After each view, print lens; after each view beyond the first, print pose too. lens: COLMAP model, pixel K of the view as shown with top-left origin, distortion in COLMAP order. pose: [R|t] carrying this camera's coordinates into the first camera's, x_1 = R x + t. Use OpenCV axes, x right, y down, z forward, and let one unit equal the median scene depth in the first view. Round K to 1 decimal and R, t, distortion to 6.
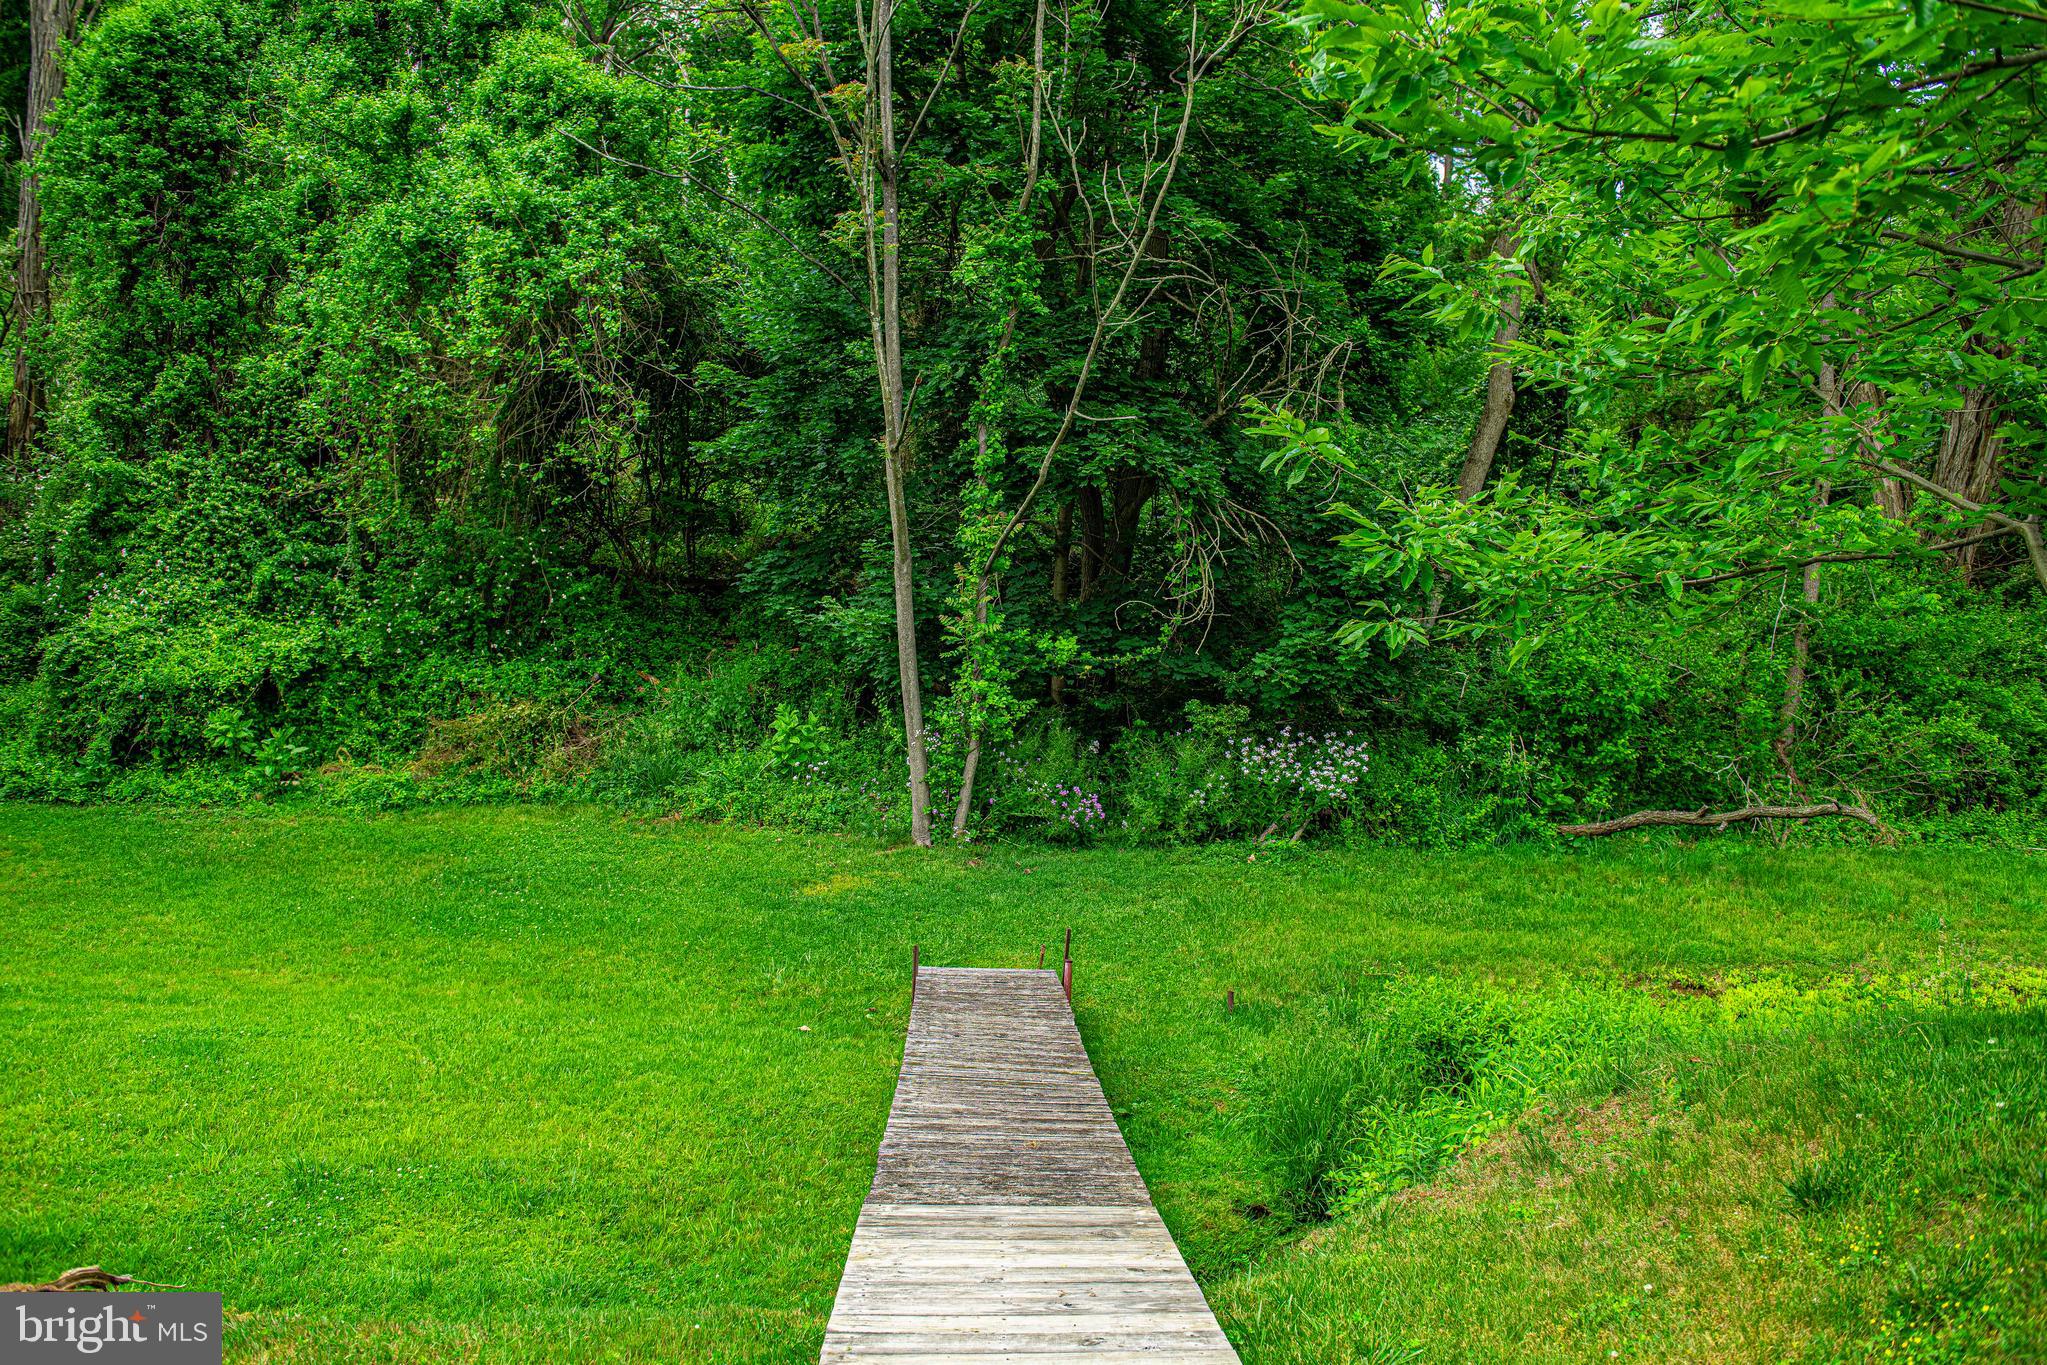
lens RADIAL K [[1556.0, 0, 1019.5], [0, 1556.0, 679.2], [0, 0, 1]] dist [-0.032571, -0.004826]
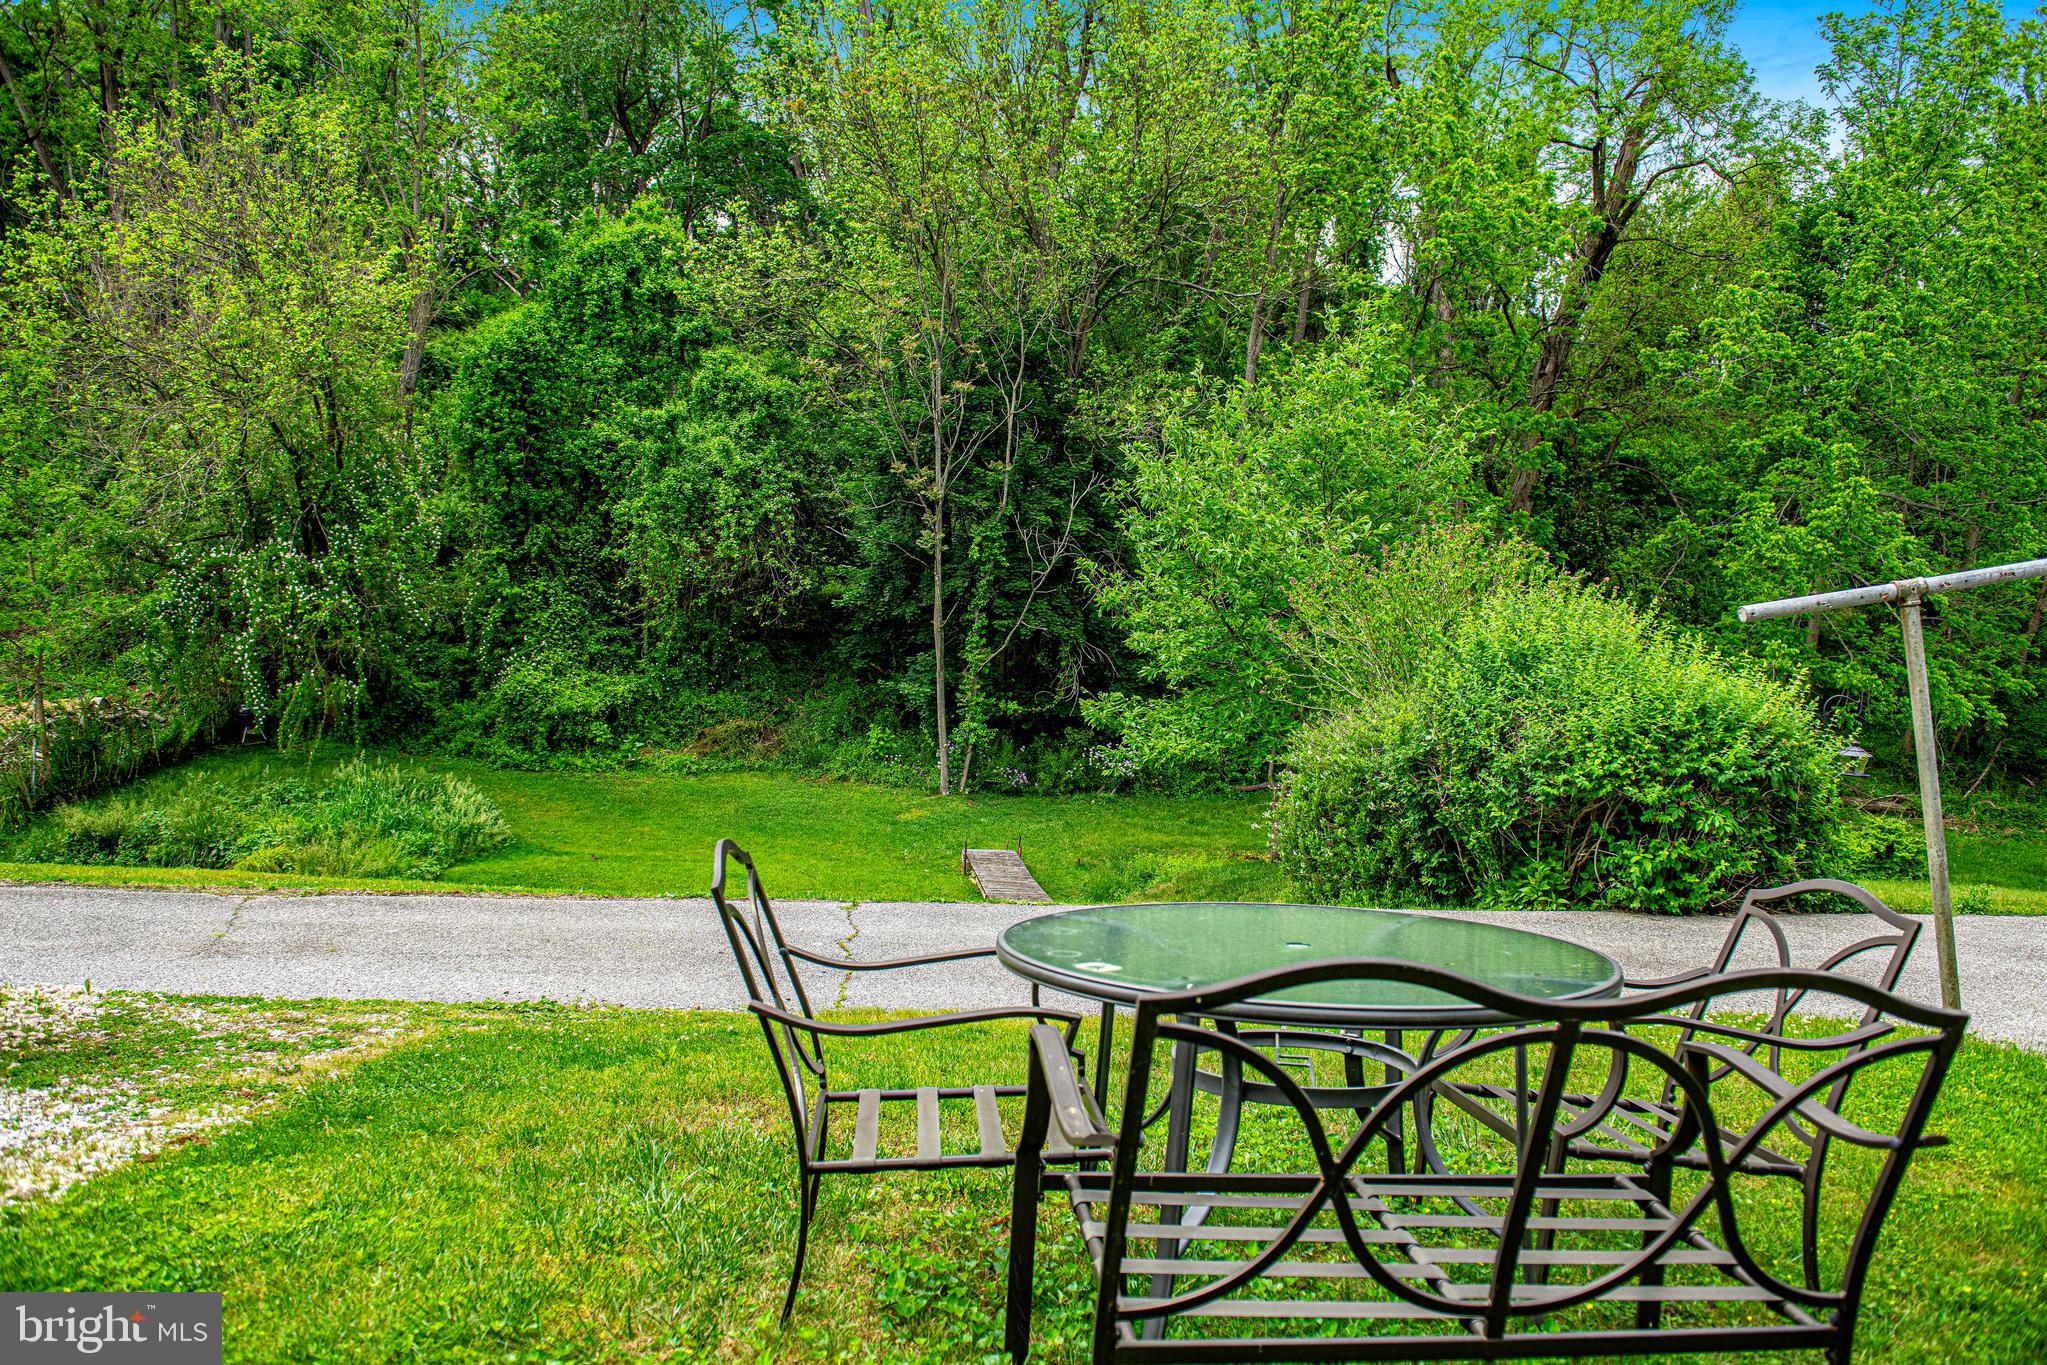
lens RADIAL K [[1421.8, 0, 1025.3], [0, 1421.8, 680.8], [0, 0, 1]] dist [-0.041208, -0.004997]
pose [[0.997109, 0.012627, 0.074933, -0.096399], [-0.017549, 0.997705, 0.065392, -0.177234], [-0.073936, -0.066518, 0.995042, -0.947579]]
